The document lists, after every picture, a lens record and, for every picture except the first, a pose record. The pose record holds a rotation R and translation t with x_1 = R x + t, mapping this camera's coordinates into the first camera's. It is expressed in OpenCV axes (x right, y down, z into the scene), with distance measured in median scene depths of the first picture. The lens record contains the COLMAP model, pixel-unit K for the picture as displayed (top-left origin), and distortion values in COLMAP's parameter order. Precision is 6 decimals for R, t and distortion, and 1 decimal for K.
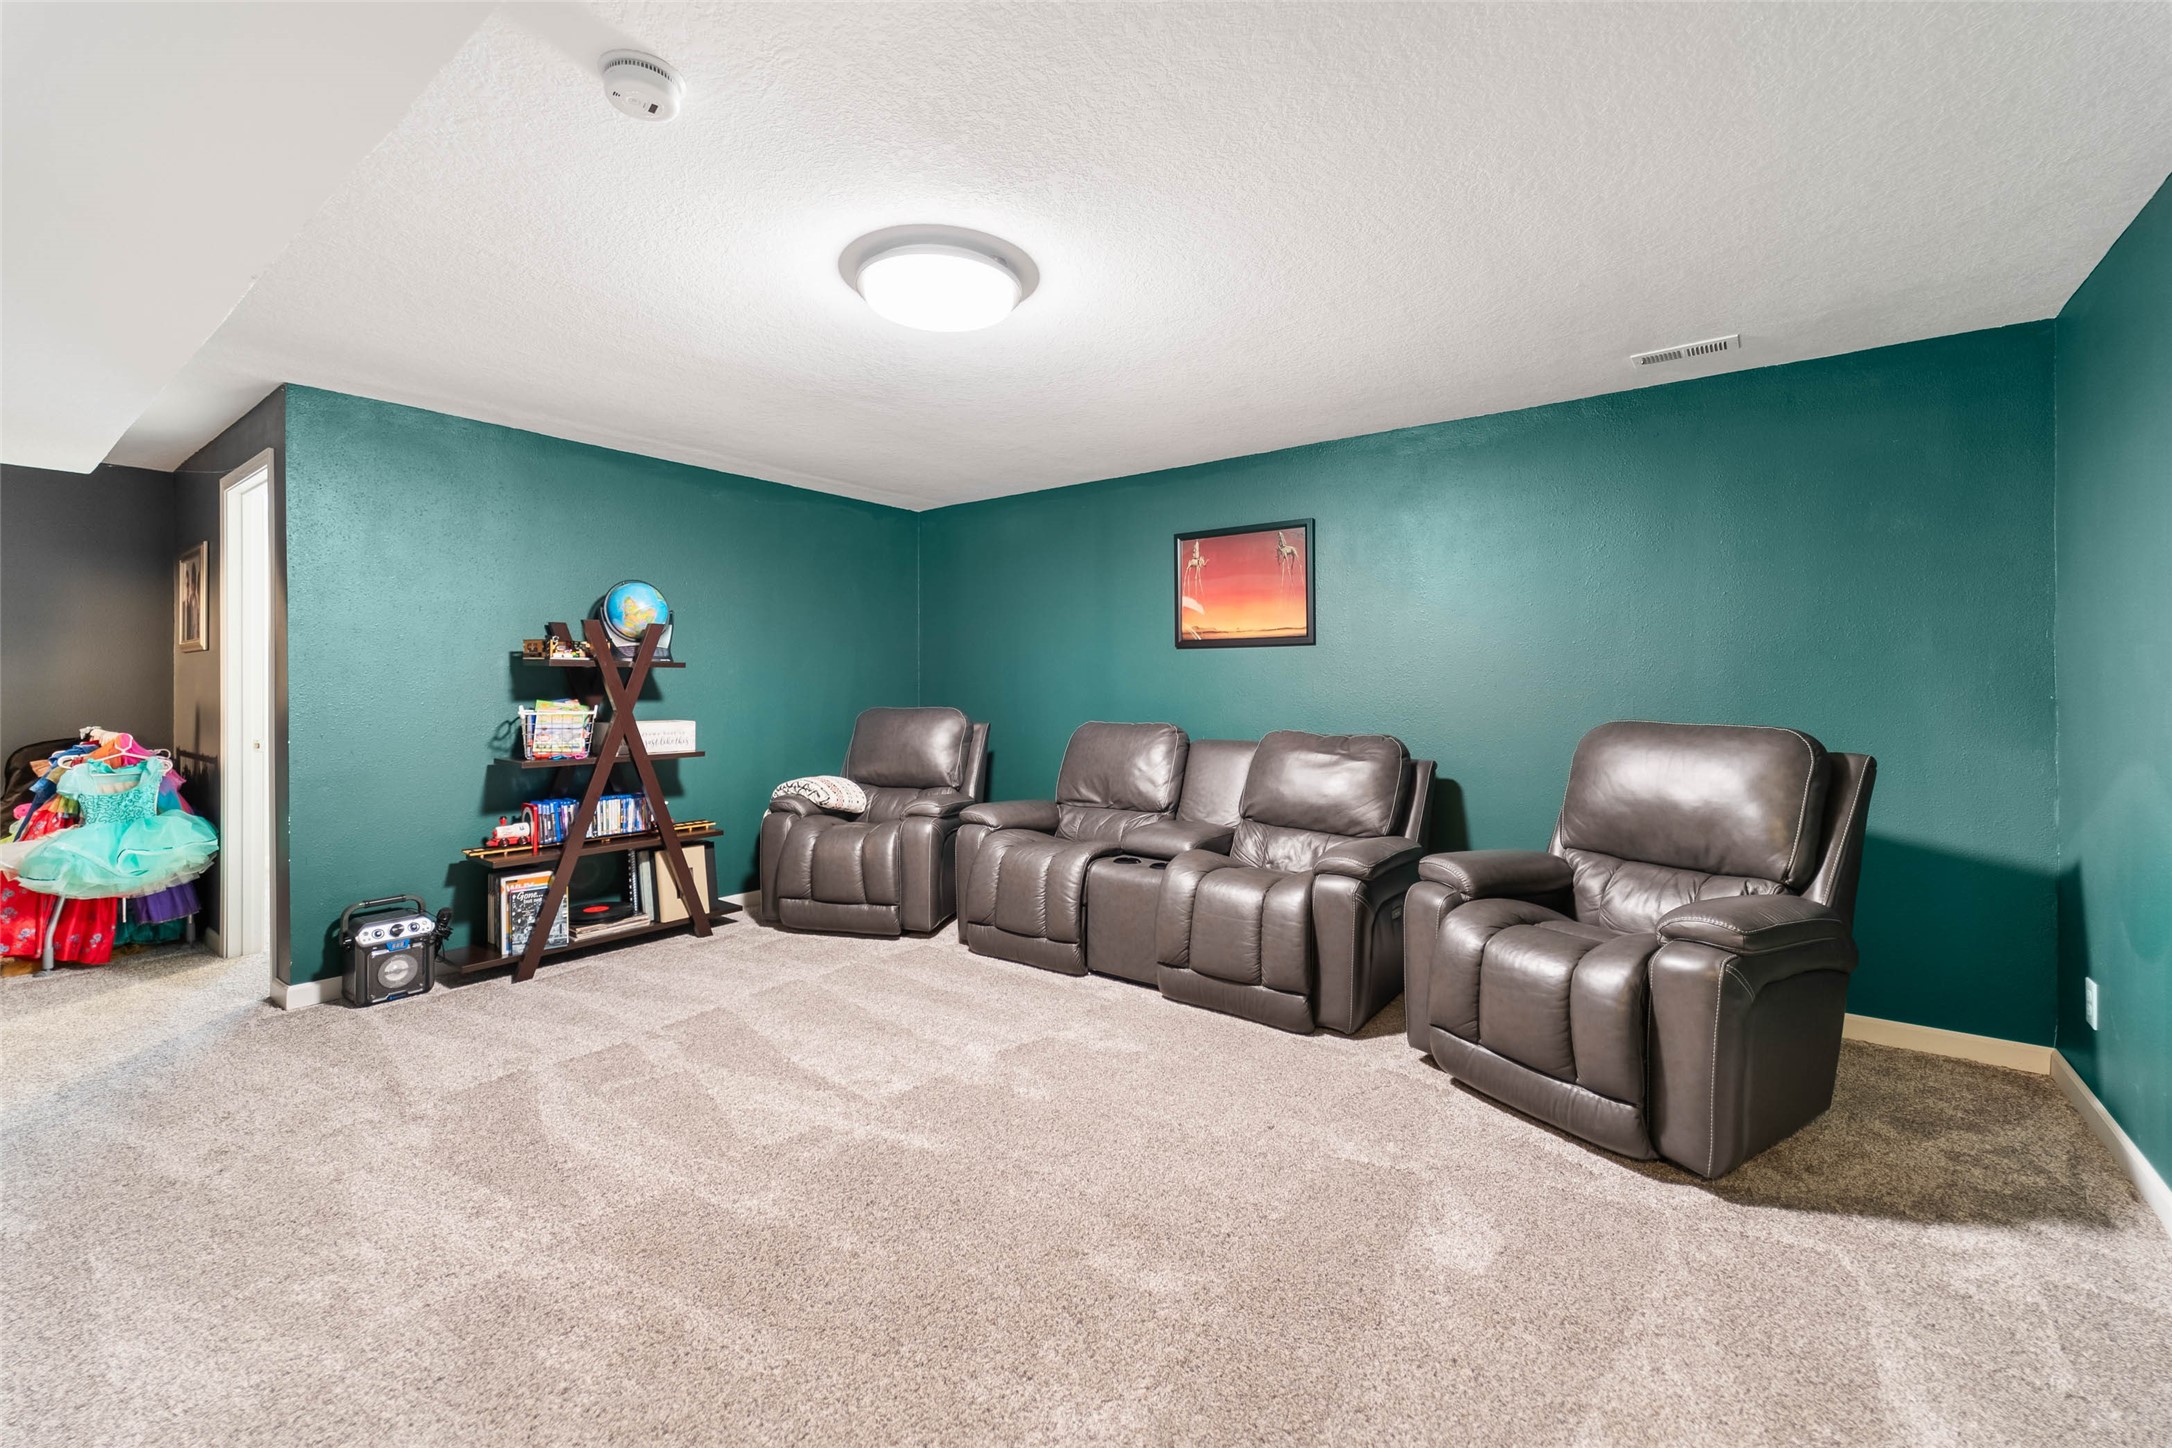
lens RADIAL K [[888.2, 0, 1074.9], [0, 888.2, 709.9], [0, 0, 1]] dist [-0.000856, -0.000507]
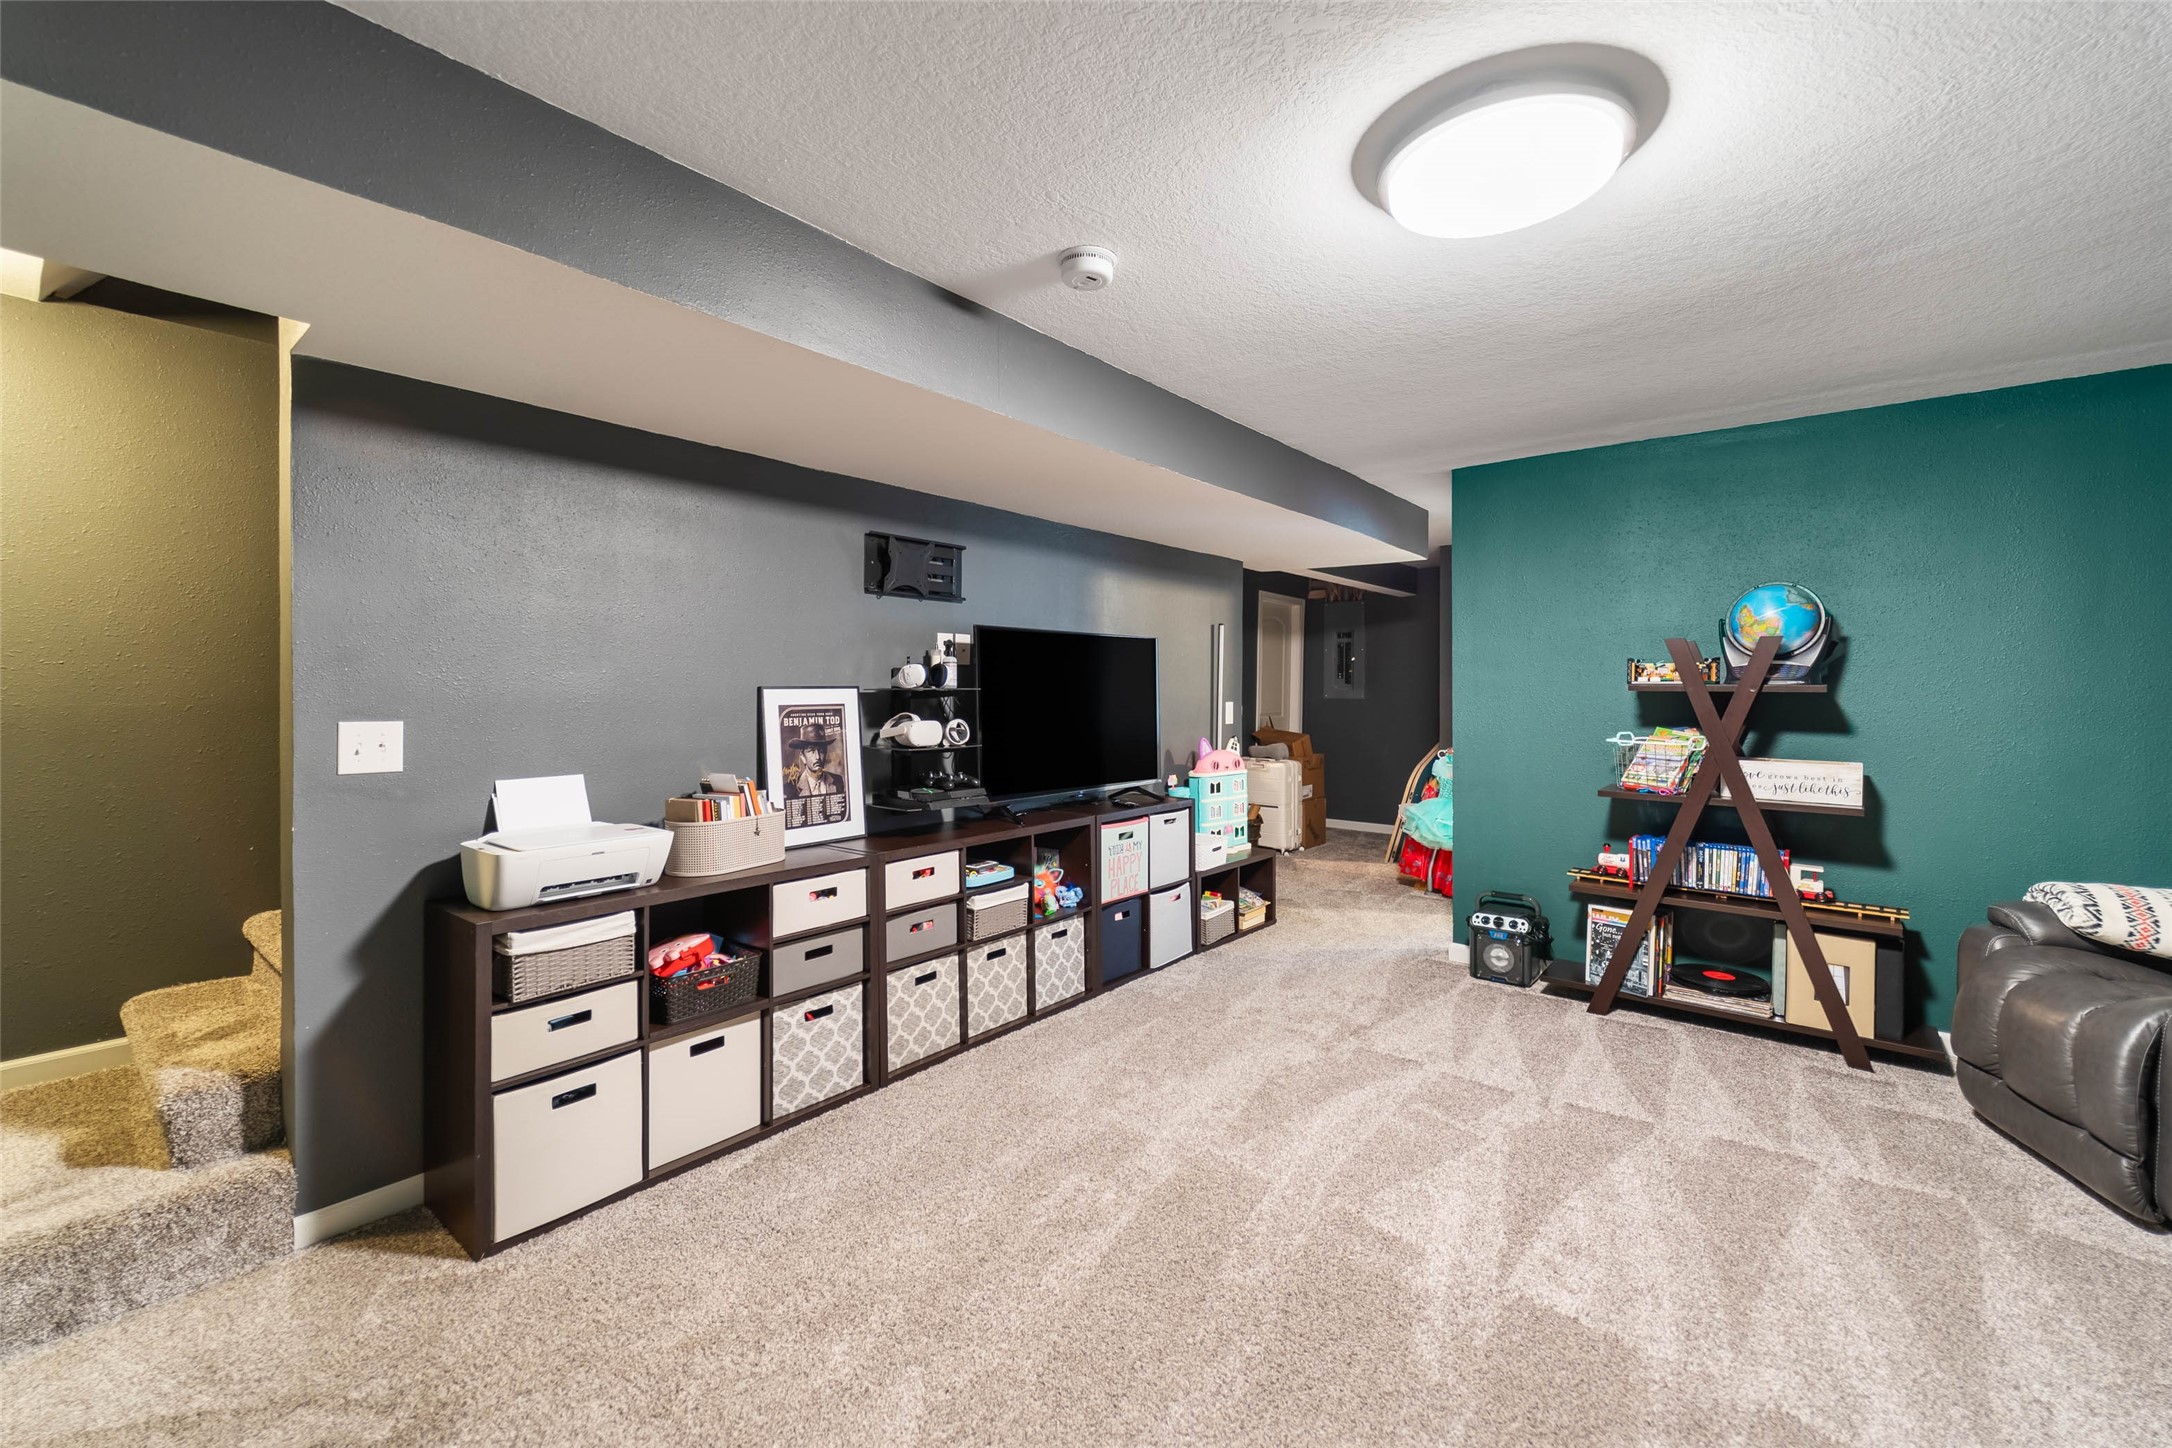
lens RADIAL K [[888.2, 0, 1074.9], [0, 888.2, 709.9], [0, 0, 1]] dist [-0.000856, -0.000507]
pose [[-0.035842, 0.027381, -0.998982, 0.363465], [-0.038295, 0.998853, 0.028752, -0.034046], [0.998623, 0.039286, -0.034752, 0.451745]]
